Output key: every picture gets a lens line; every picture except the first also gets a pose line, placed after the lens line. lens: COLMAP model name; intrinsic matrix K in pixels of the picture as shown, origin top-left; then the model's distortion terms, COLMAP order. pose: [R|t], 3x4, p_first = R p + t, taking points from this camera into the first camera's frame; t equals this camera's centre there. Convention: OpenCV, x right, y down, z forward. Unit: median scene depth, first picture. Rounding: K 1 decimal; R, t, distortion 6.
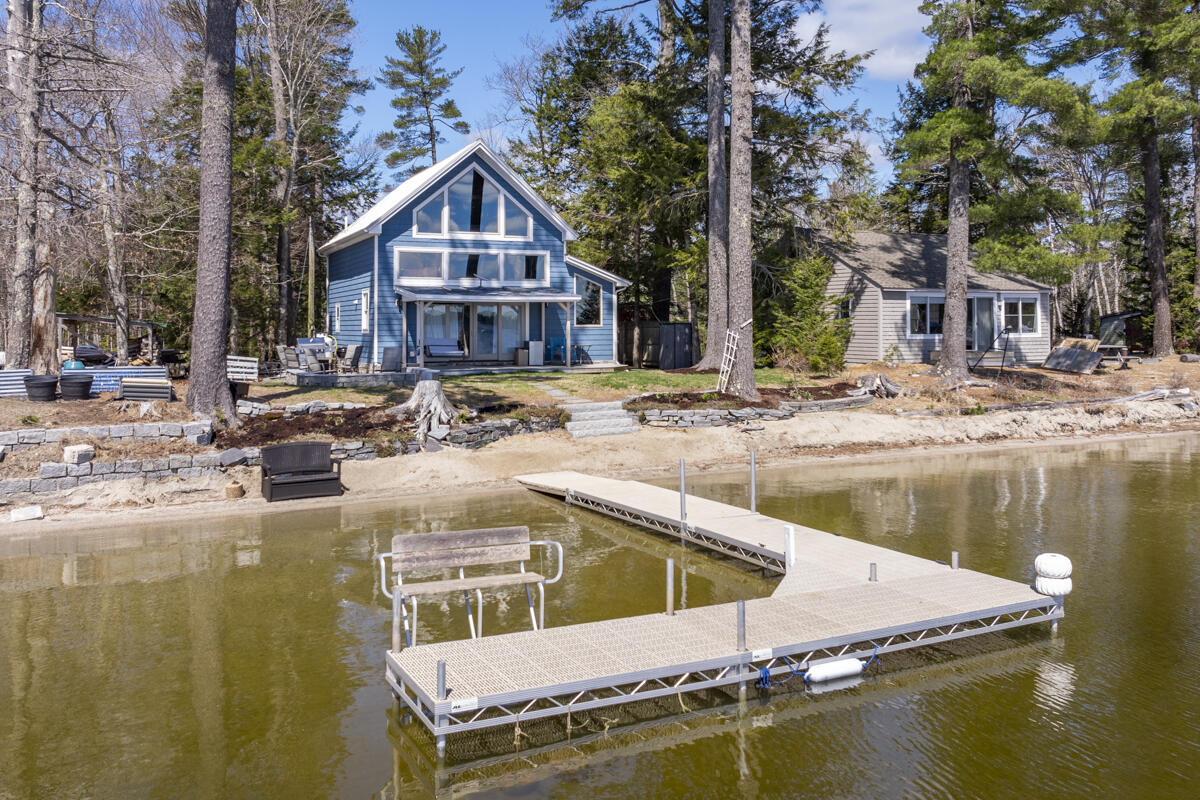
lens RADIAL K [[853.8, 0, 600.0], [0, 853.8, 400.0], [0, 0, 1]] dist [-0.004901, -0.006245]
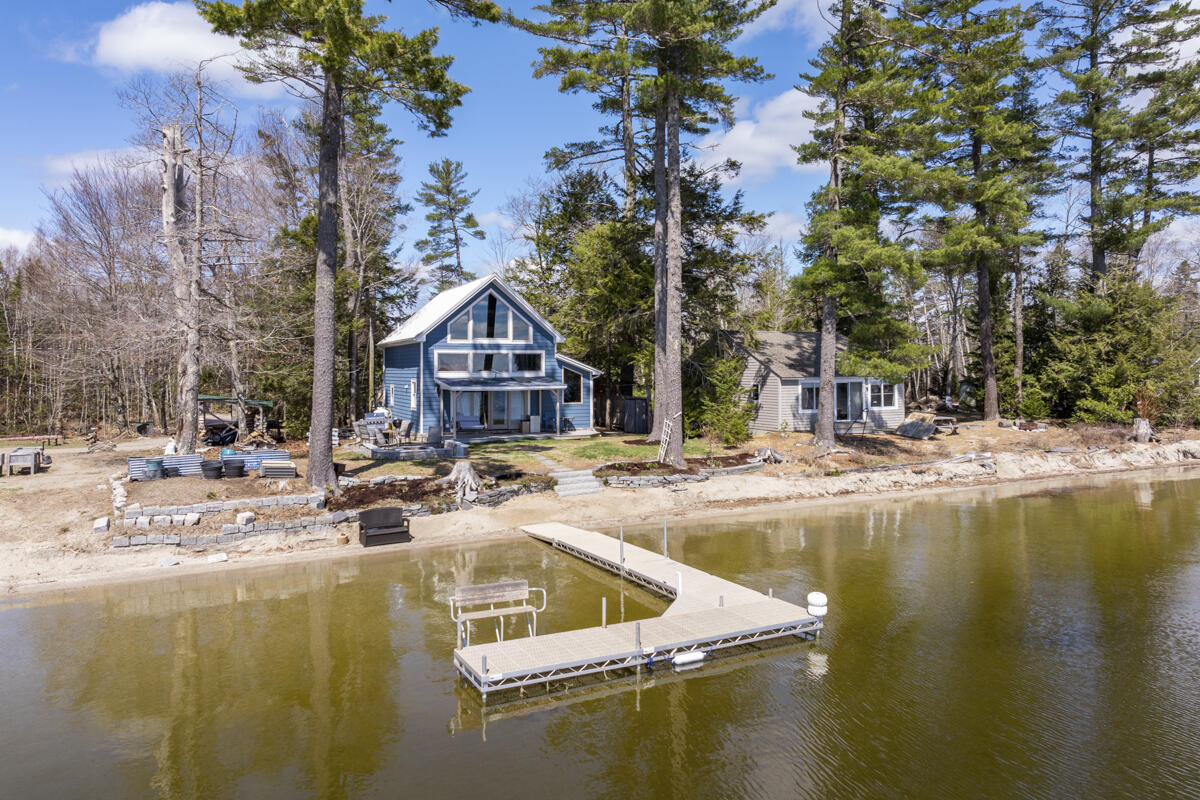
lens RADIAL K [[831.7, 0, 604.5], [0, 831.7, 378.0], [0, 0, 1]] dist [-0.003974, -0.002102]
pose [[0.999997, -0.001472, 0.001991, 0.041758], [0.001459, 0.999978, 0.006530, -0.157924], [-0.002001, -0.006527, 0.999977, -0.418911]]
